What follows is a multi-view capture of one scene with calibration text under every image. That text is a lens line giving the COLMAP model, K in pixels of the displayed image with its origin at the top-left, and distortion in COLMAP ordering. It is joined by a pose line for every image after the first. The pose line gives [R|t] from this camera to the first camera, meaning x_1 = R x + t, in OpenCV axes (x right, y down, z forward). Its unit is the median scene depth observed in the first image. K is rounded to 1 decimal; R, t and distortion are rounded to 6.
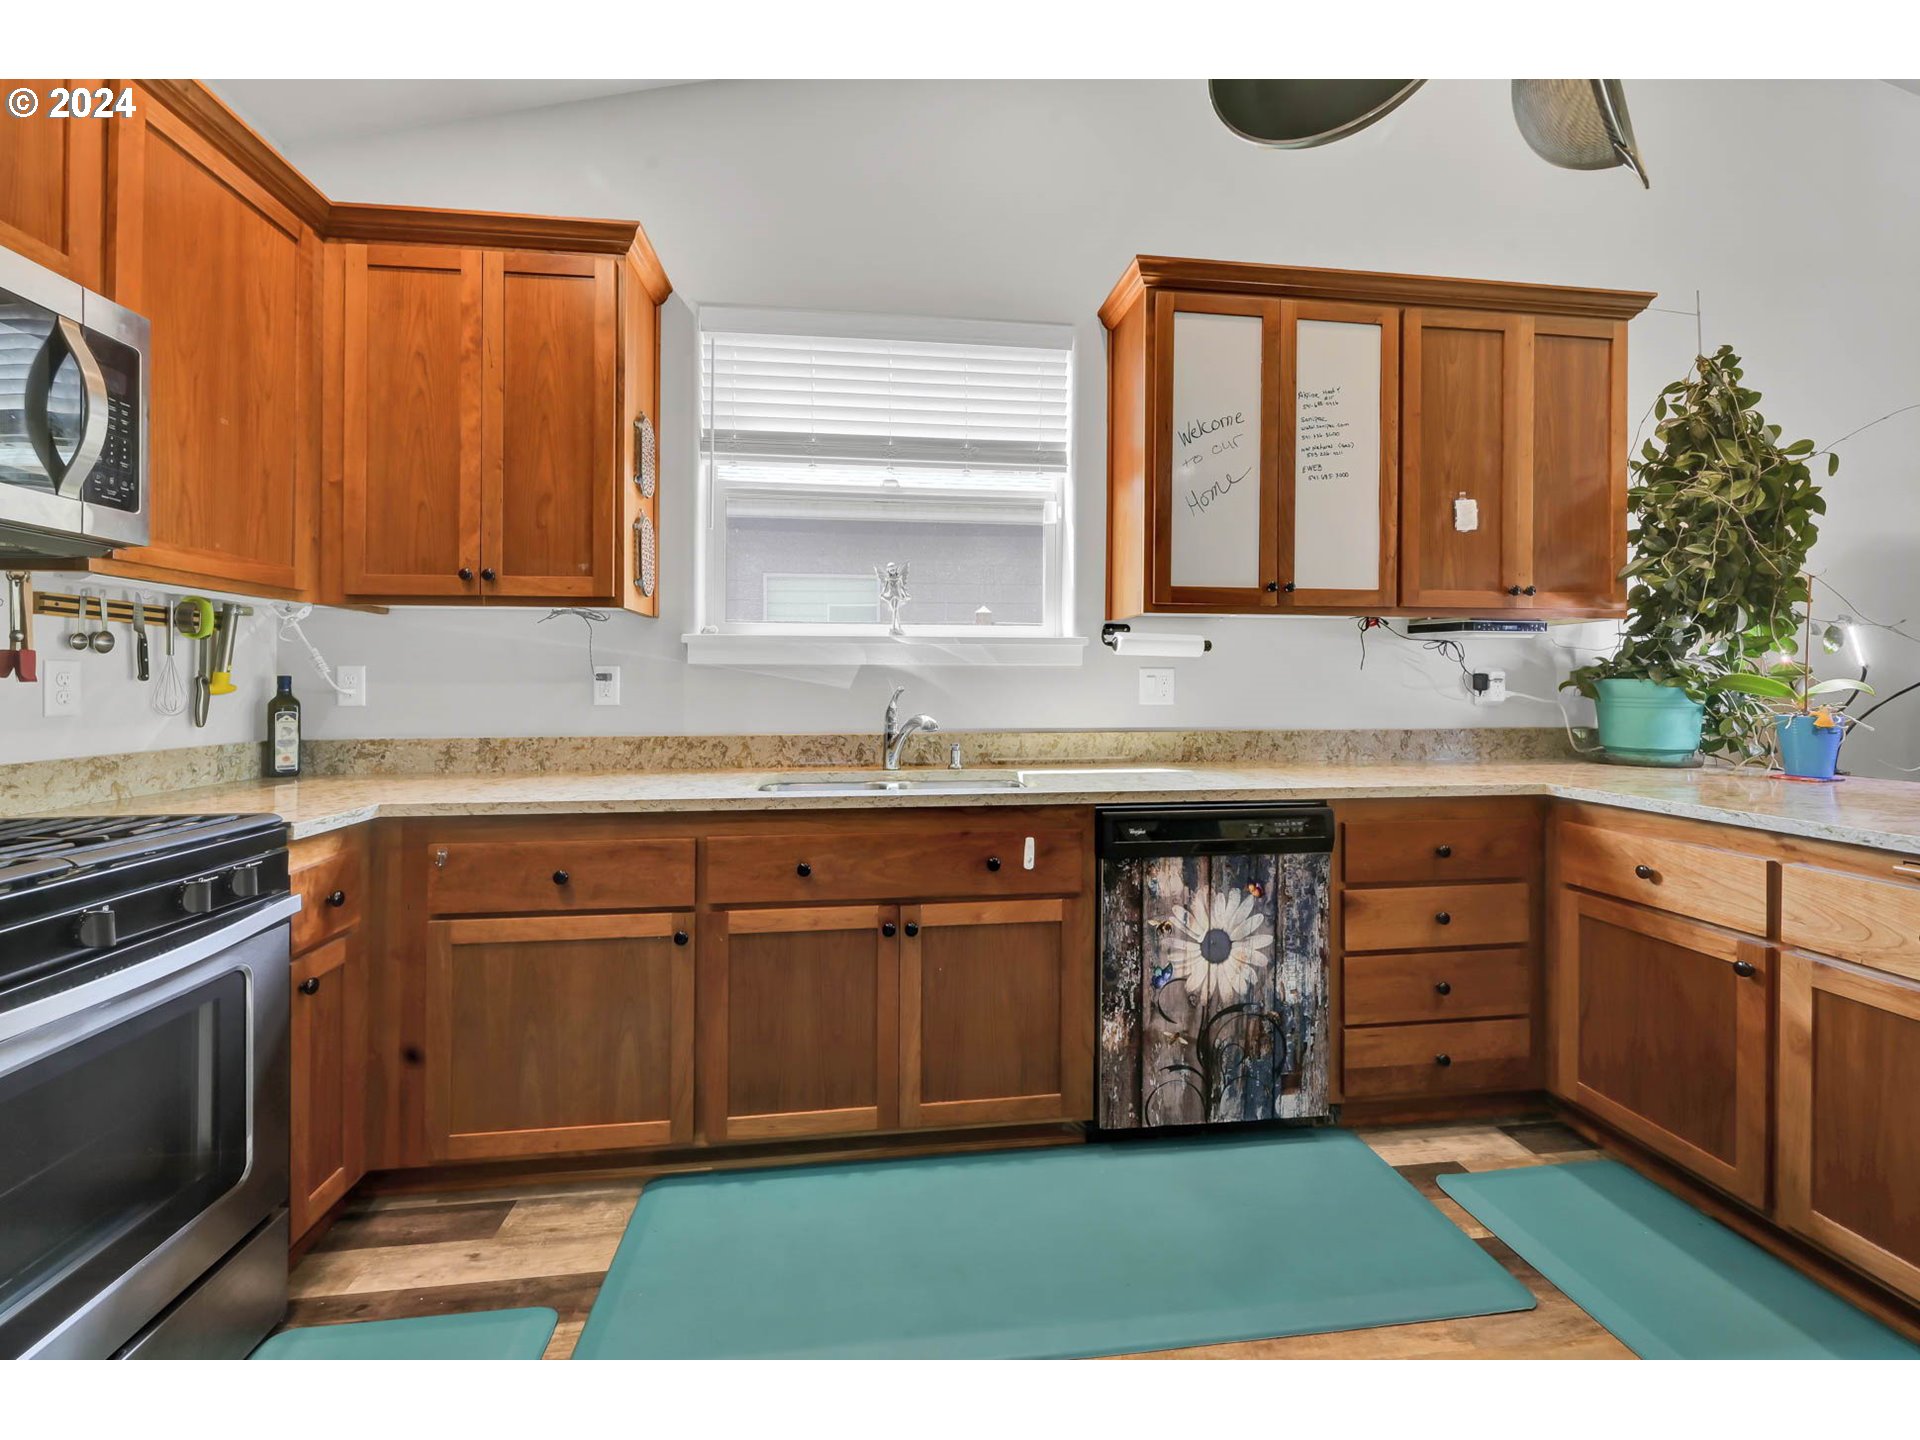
lens RADIAL K [[770.2, 0, 845.7], [0, 770.2, 675.5], [0, 0, 1]] dist [-0.001592, 0.000996]
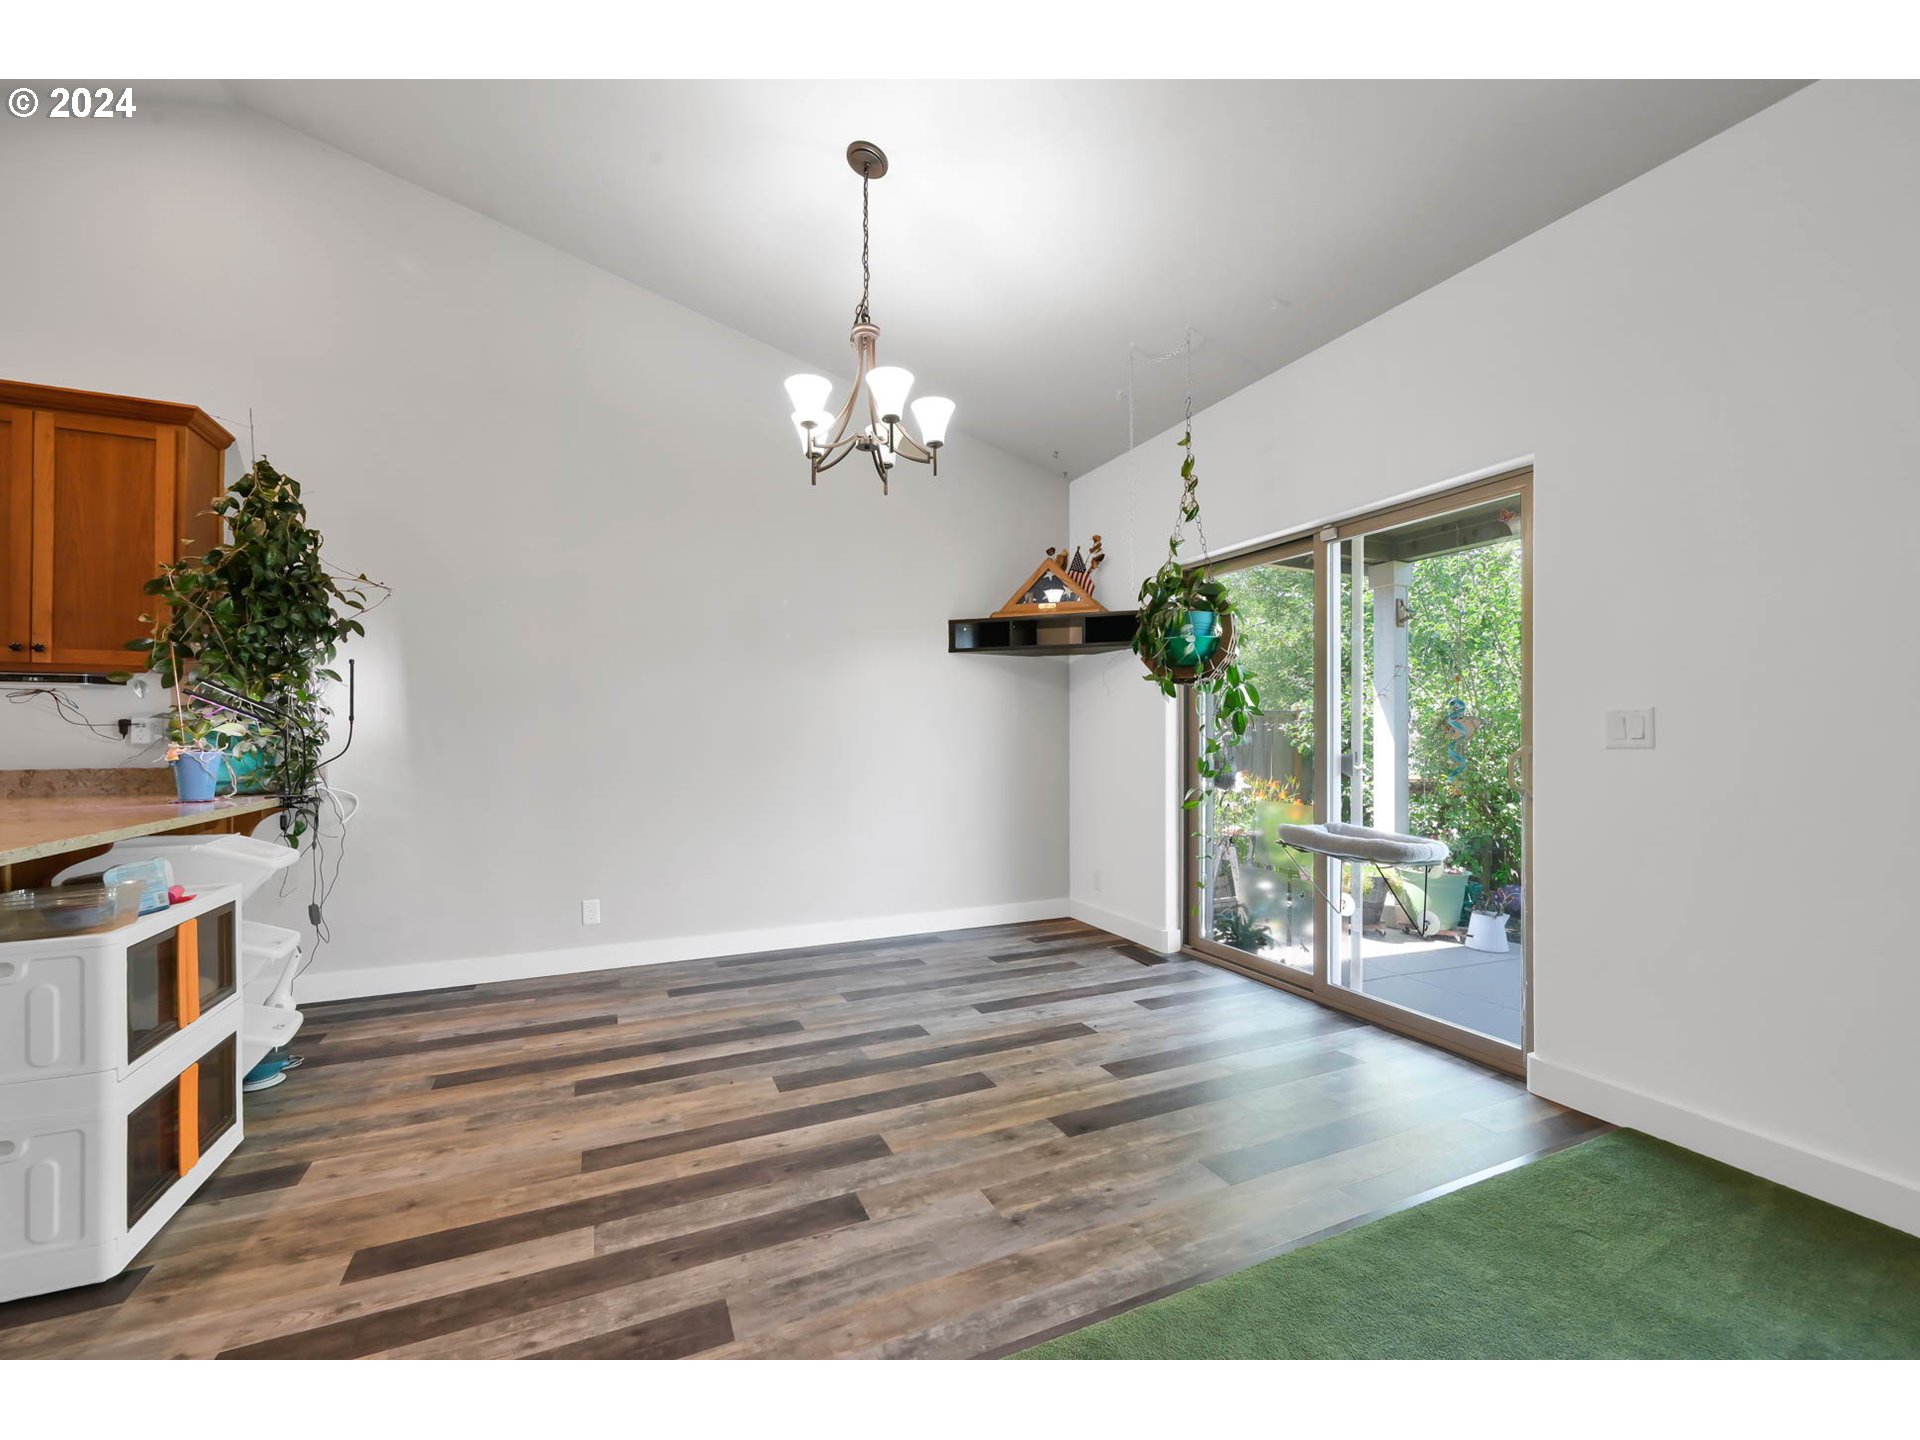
lens RADIAL K [[790.3, 0, 954.4], [0, 790.3, 732.8], [0, 0, 1]] dist [-0.002099, 0.000617]
pose [[0.943975, 0.004040, 0.329993, 2.180175], [-0.009018, 0.999867, 0.013557, -0.013480], [-0.329895, -0.015773, 0.943886, -0.714940]]
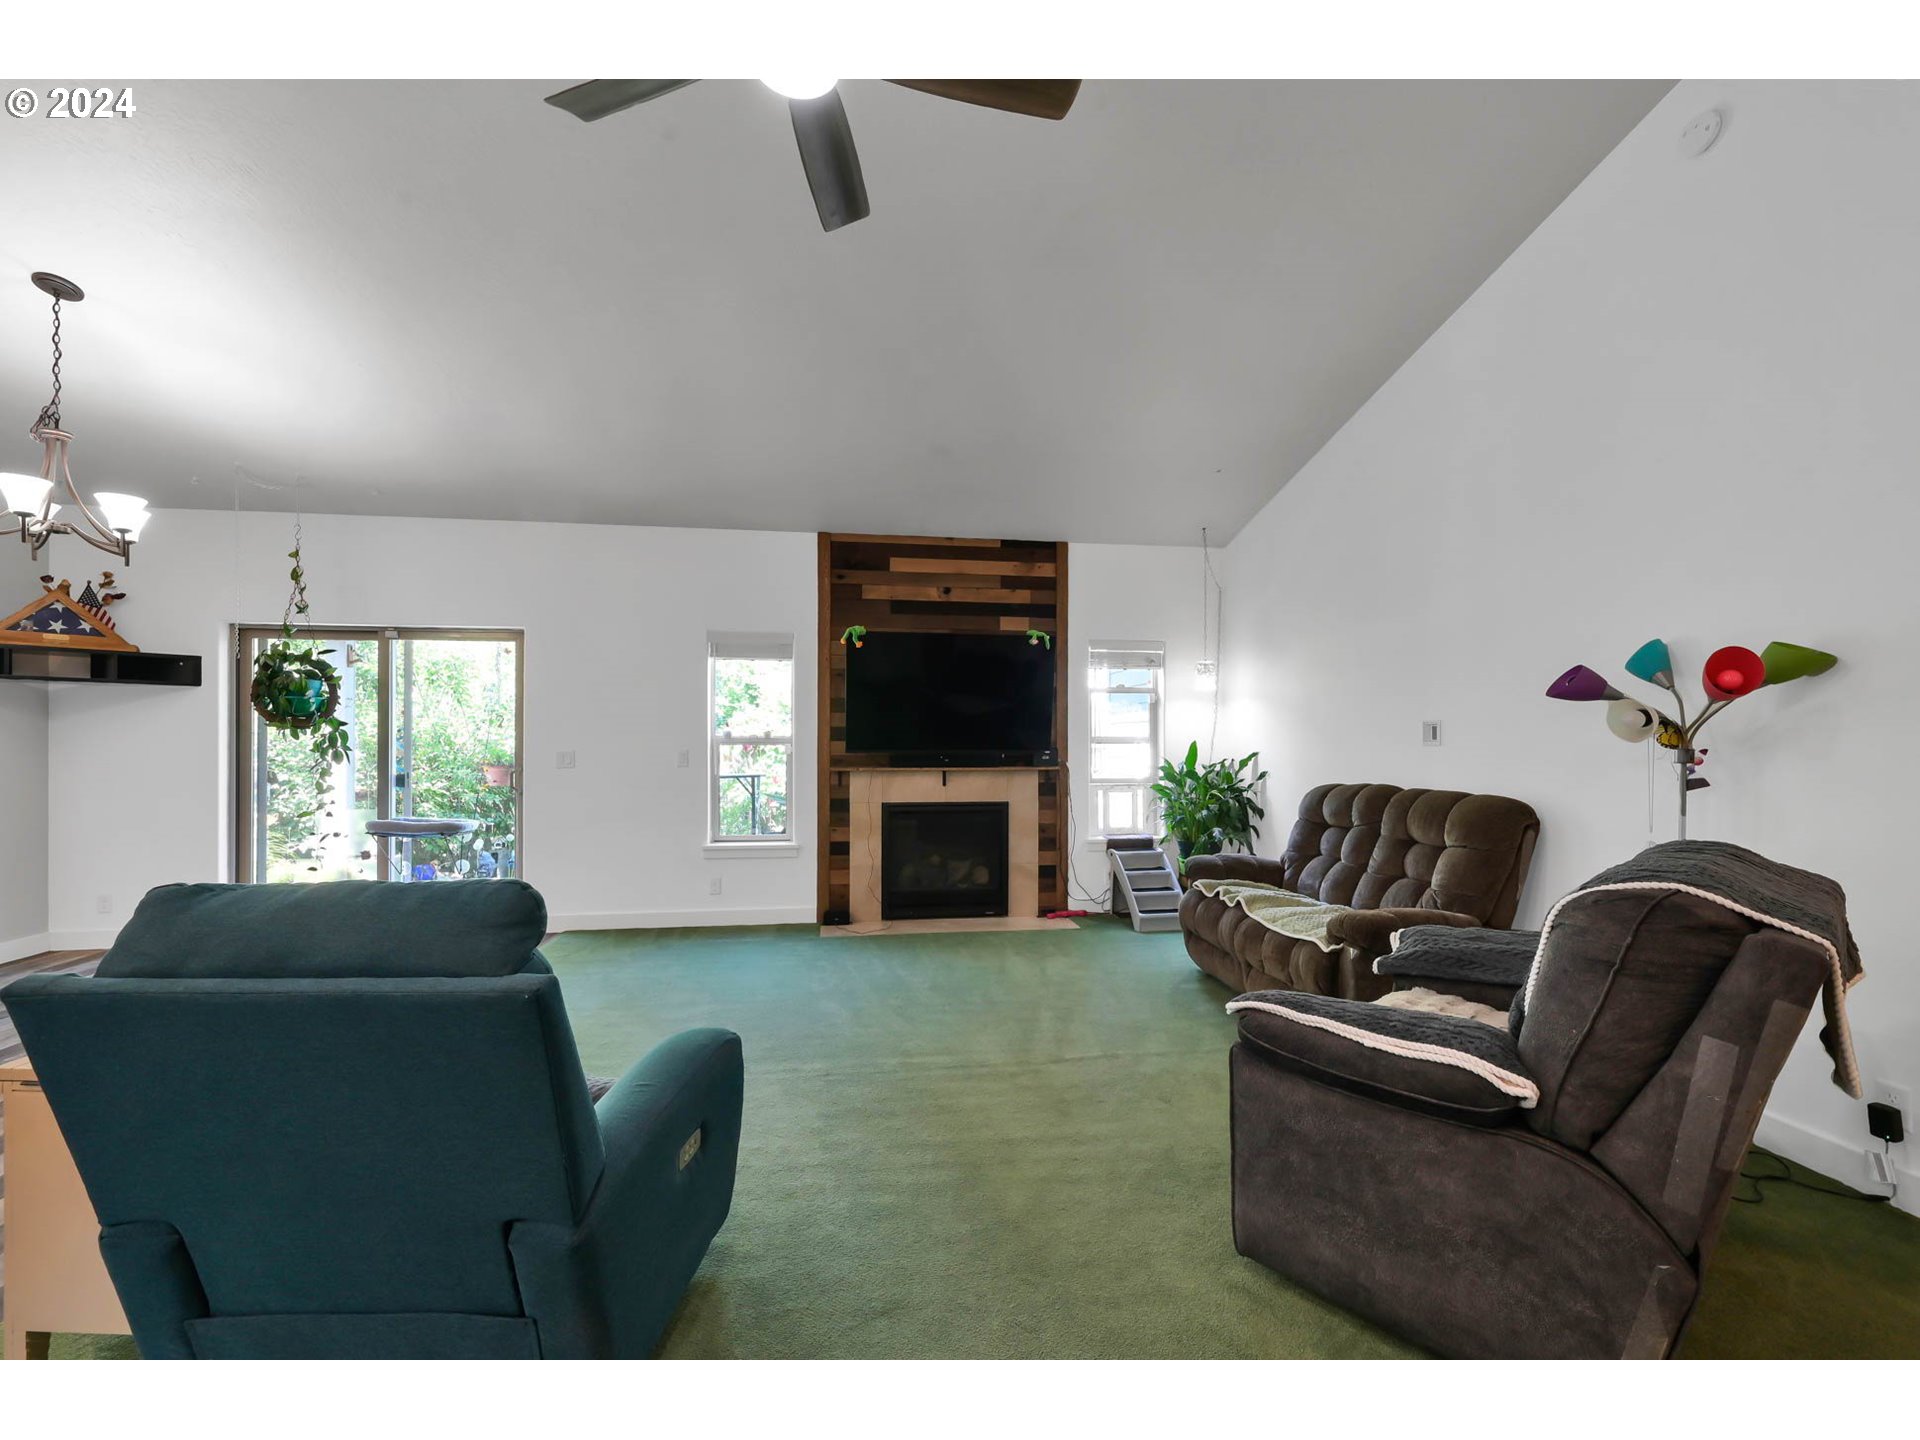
lens RADIAL K [[807.9, 0, 964.7], [0, 807.9, 734.8], [0, 0, 1]] dist [-0.000406, -0.001006]
pose [[-0.060243, 0.007355, 0.998157, 0.669941], [-0.018061, 0.999801, -0.008457, -0.097966], [-0.998020, -0.018537, -0.060098, -1.139253]]
